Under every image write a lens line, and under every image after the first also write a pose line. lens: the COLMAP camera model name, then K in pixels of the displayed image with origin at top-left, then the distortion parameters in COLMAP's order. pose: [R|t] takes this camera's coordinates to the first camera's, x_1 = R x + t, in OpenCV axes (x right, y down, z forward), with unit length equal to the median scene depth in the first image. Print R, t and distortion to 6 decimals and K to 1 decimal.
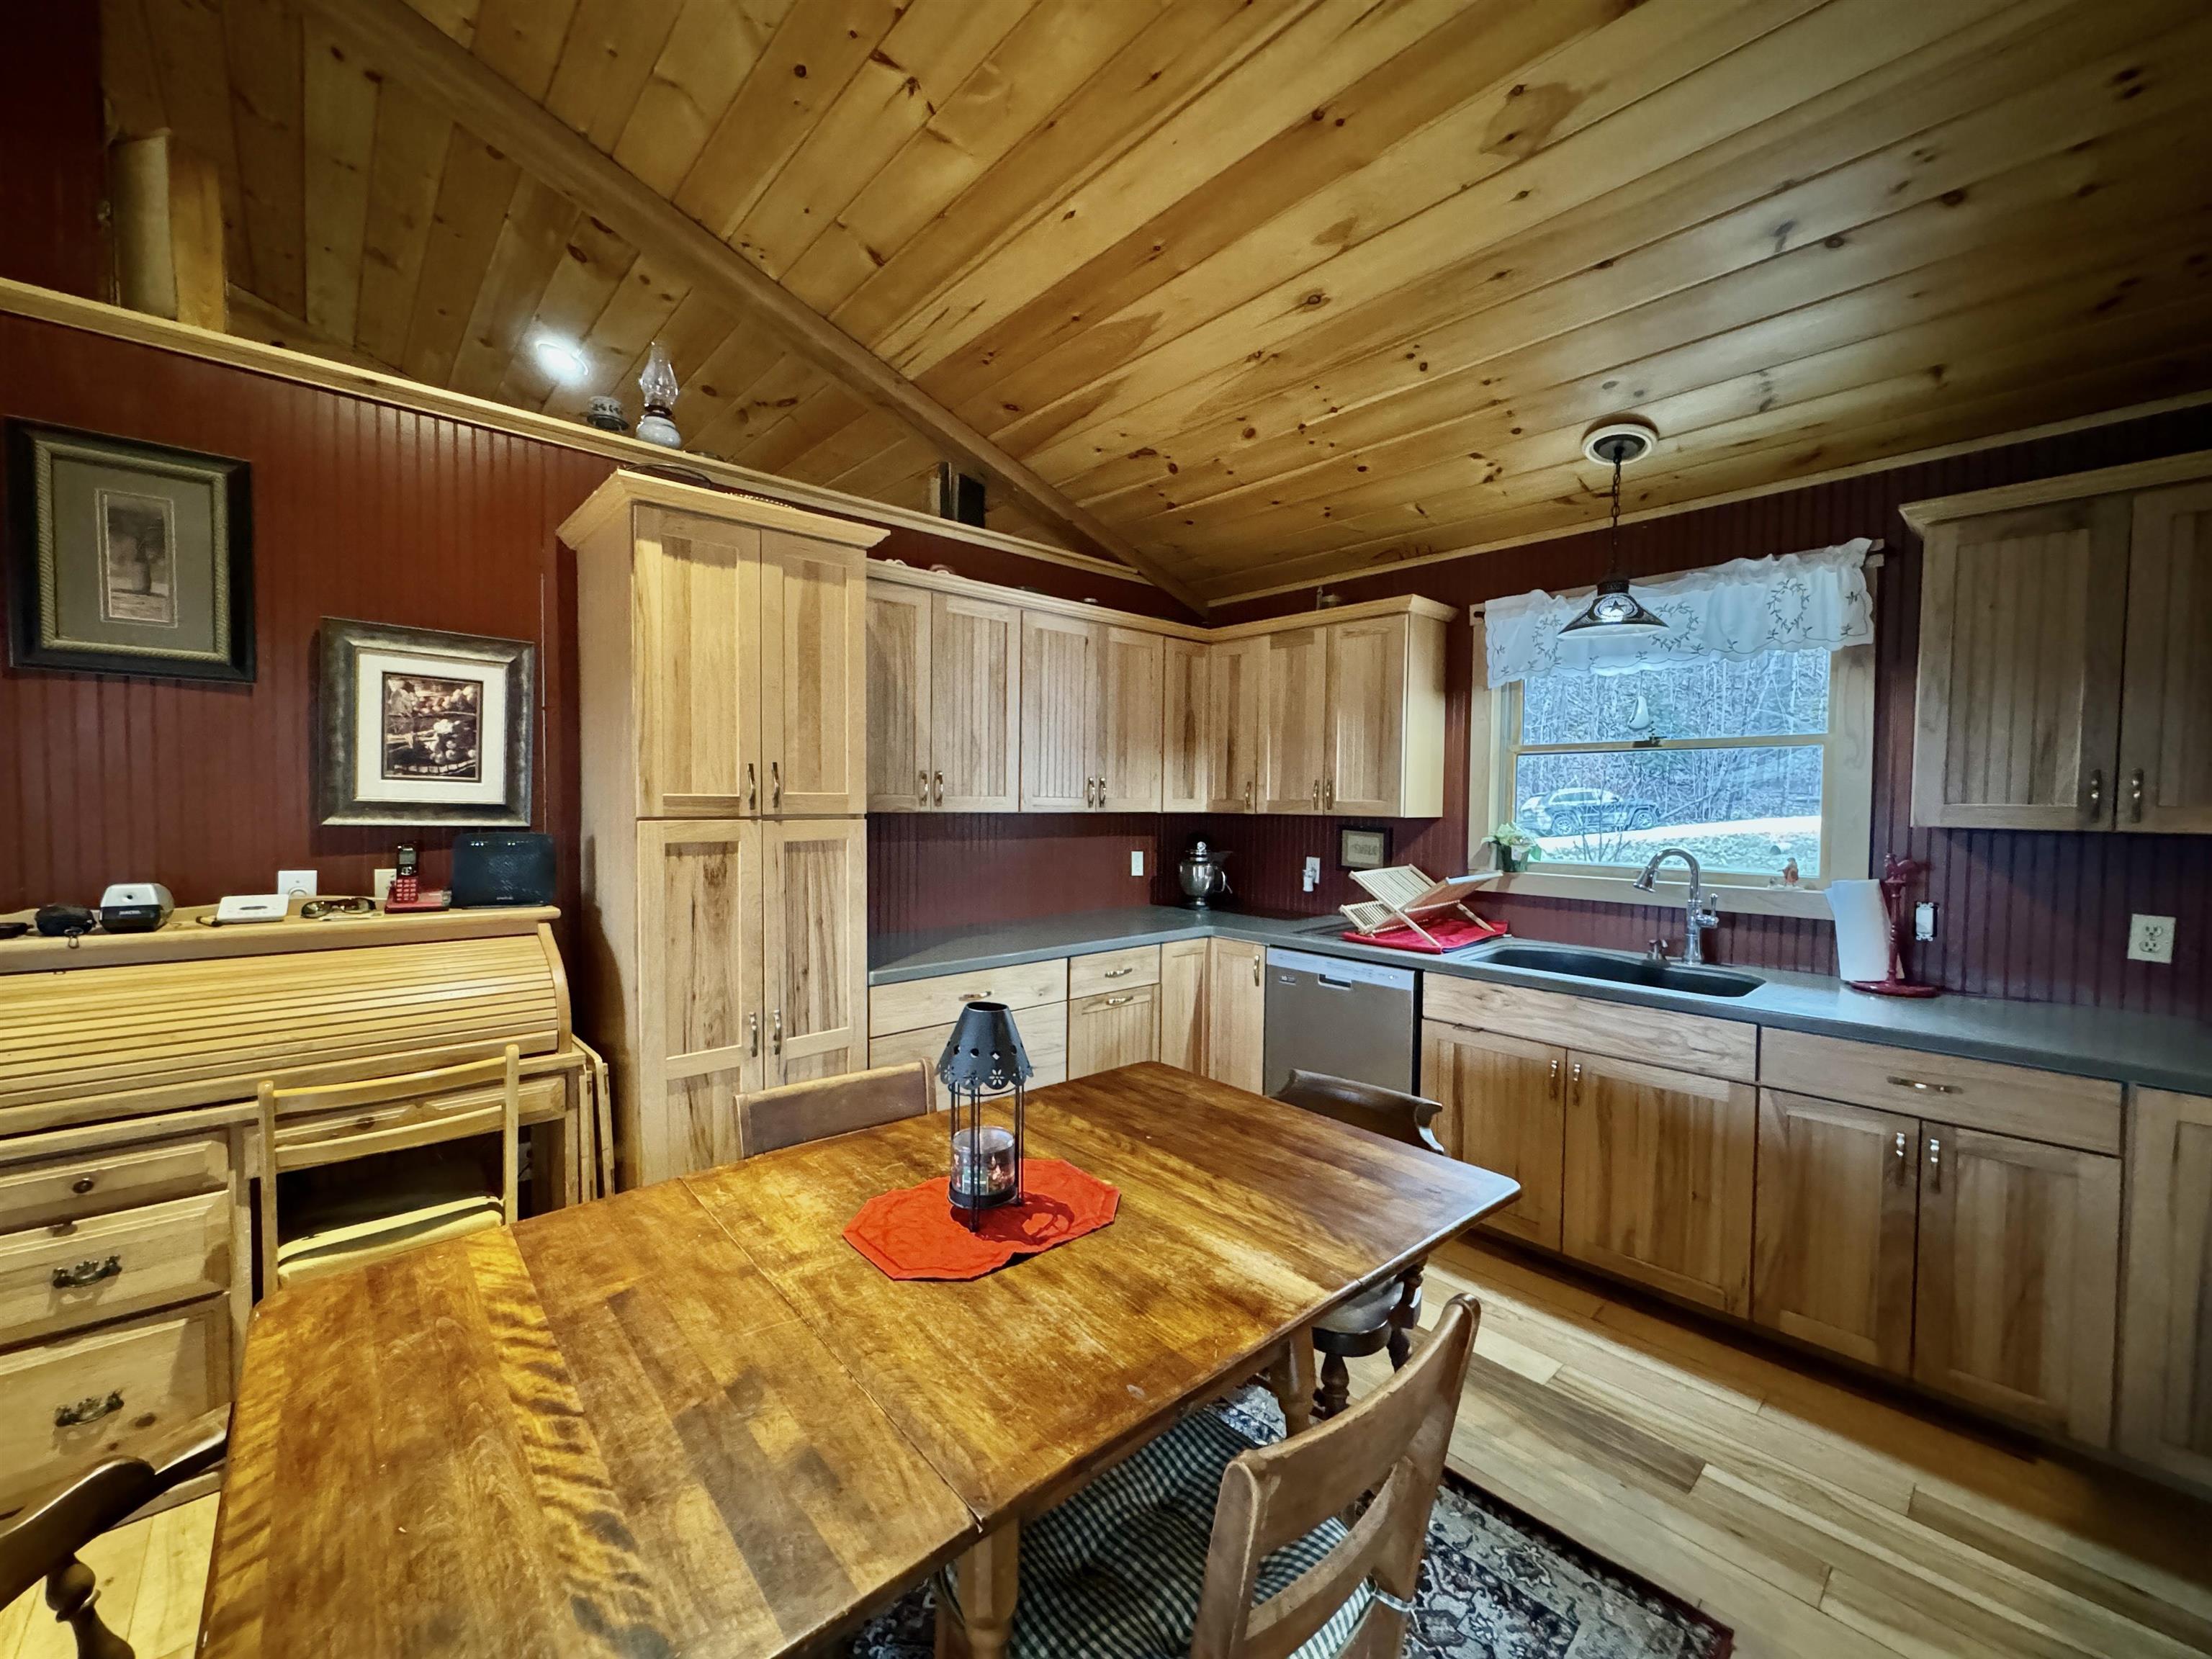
lens RADIAL K [[883.0, 0, 1106.0], [0, 883.0, 829.5], [0, 0, 1]] dist [-0.000978, -0.000109]
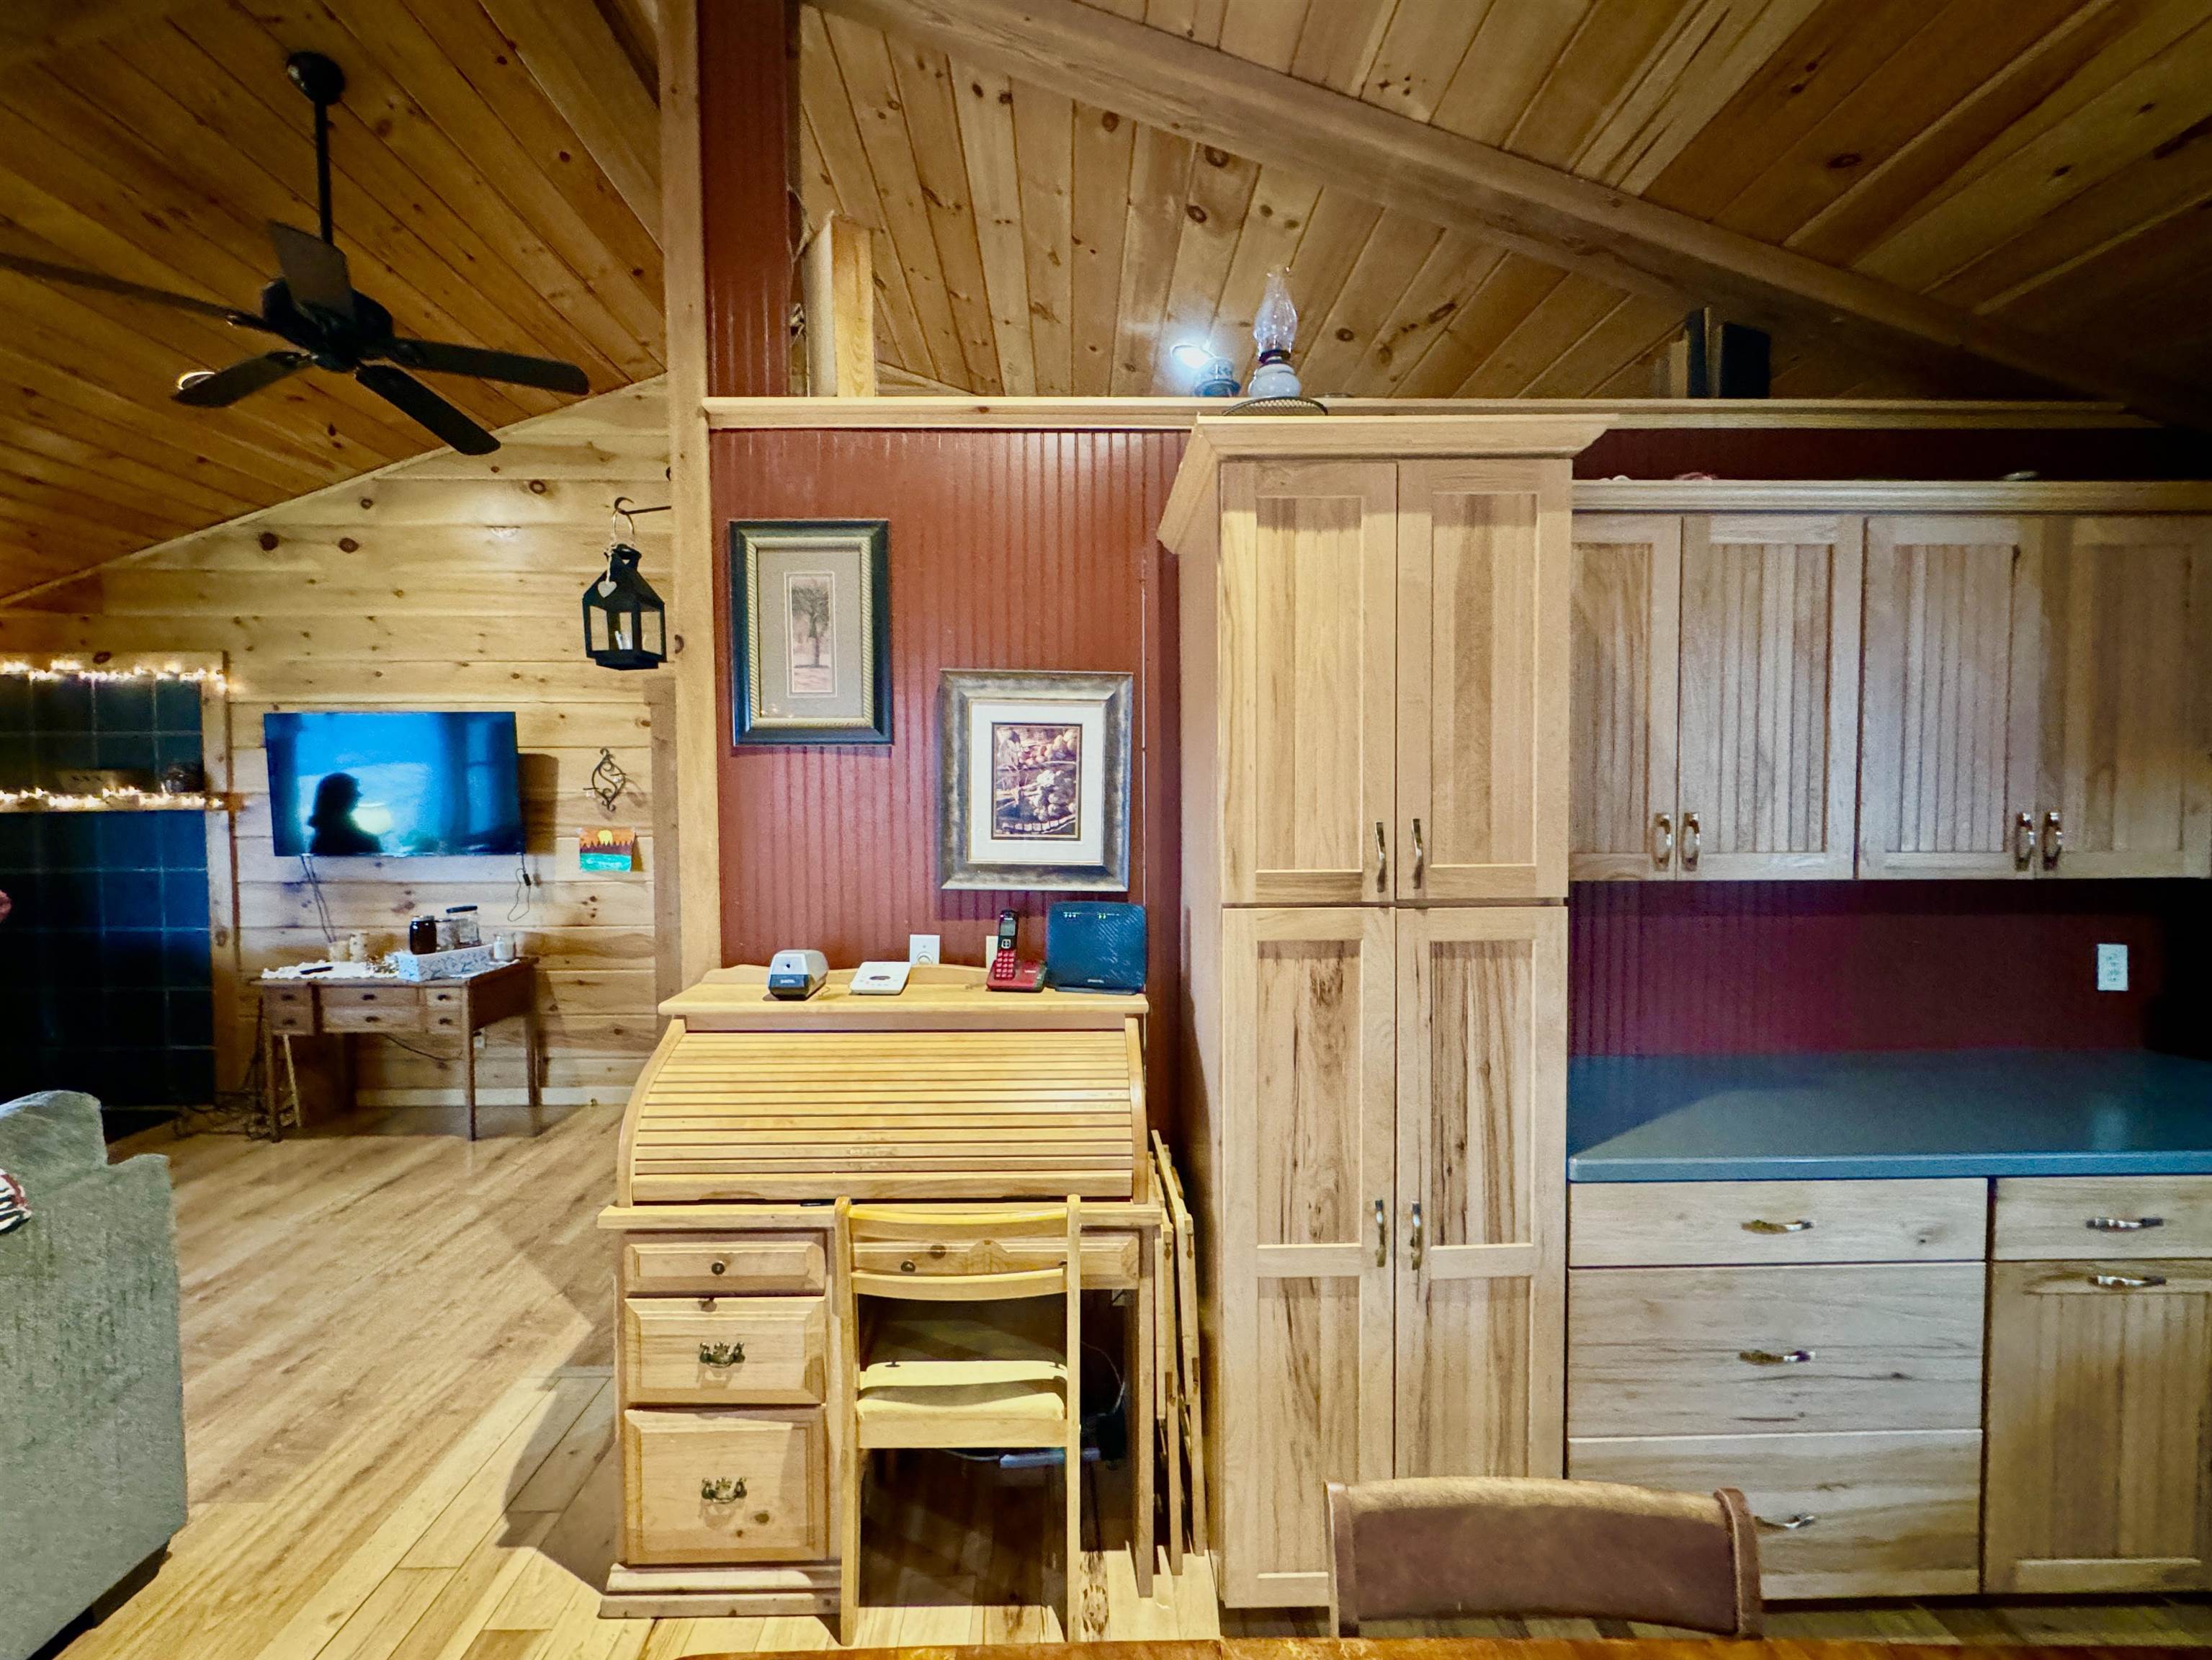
lens RADIAL K [[906.0, 0, 1083.1], [0, 906.0, 830.5], [0, 0, 1]] dist [-0.001670, 0.000112]
pose [[0.750353, 0.007783, -0.660992, -0.115941], [-0.009580, 0.999954, 0.000900, -0.063025], [0.660968, 0.005657, 0.750393, 0.329456]]
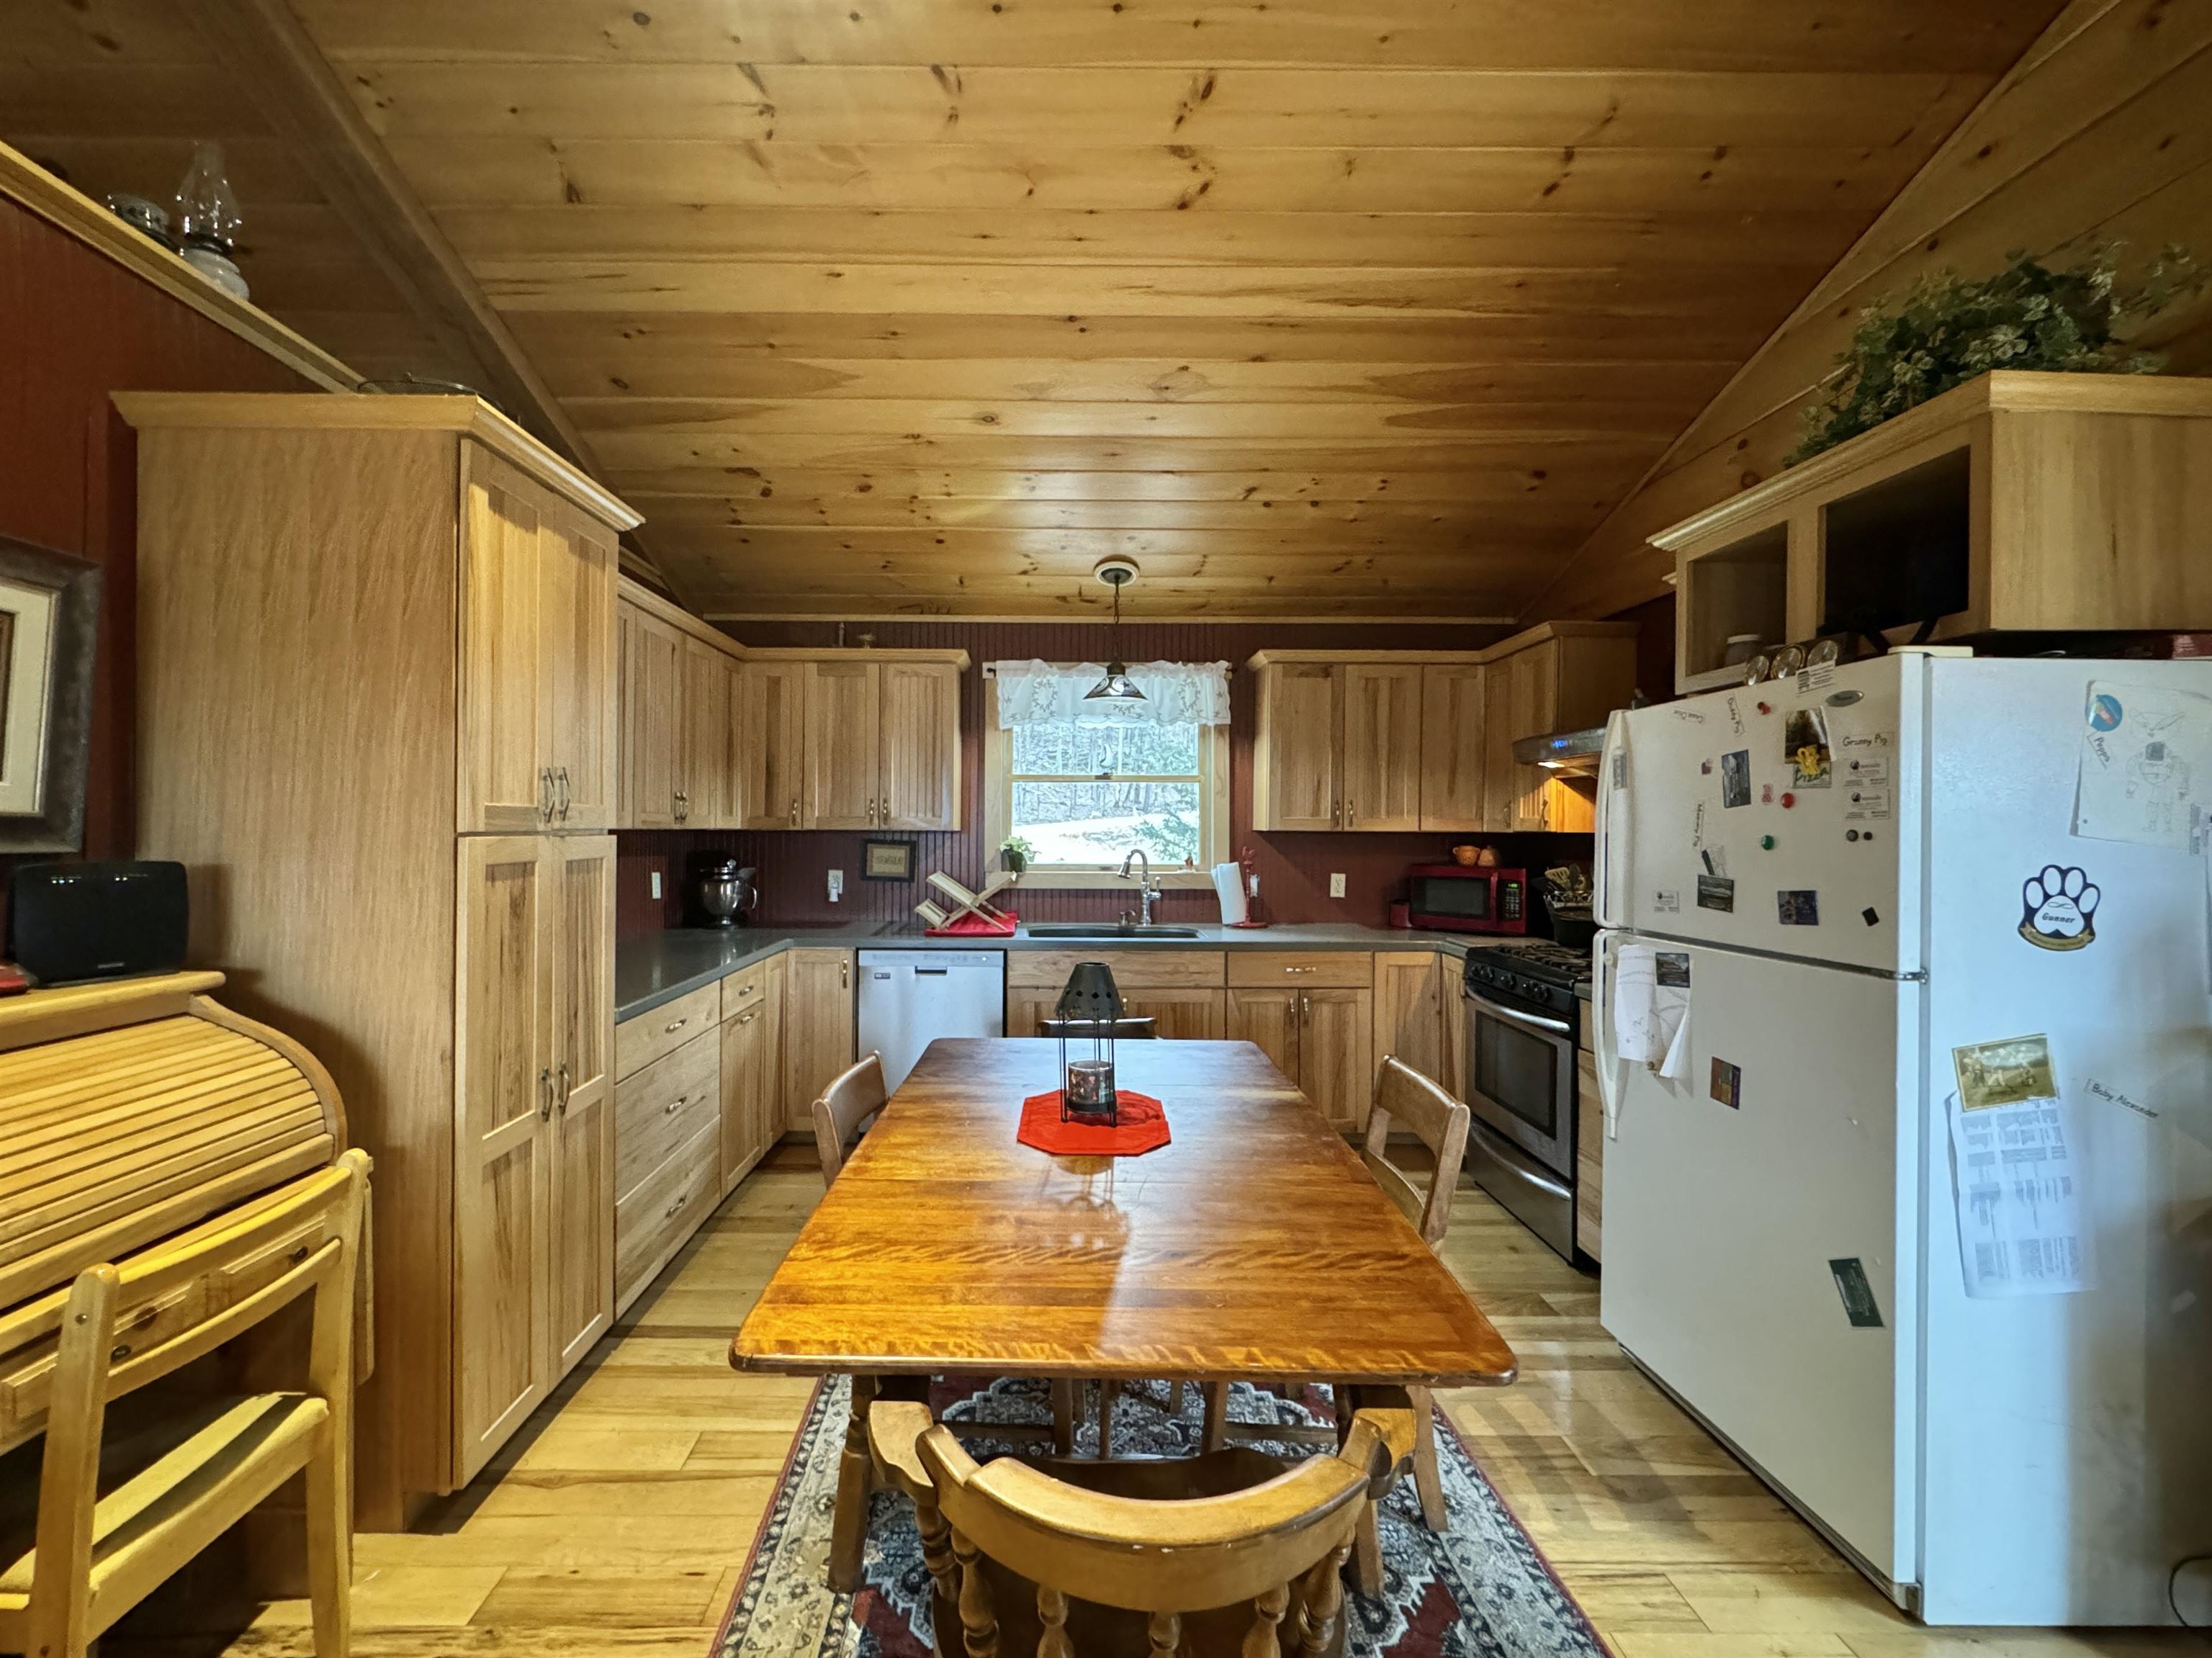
lens RADIAL K [[931.6, 0, 1058.4], [0, 931.6, 828.8], [0, 0, 1]] dist [-0.000028, -0.000308]
pose [[0.671740, -0.007827, 0.740746, -0.686921], [0.027454, 0.999520, -0.014335, 0.008047], [-0.740278, 0.029966, 0.671633, 0.047605]]
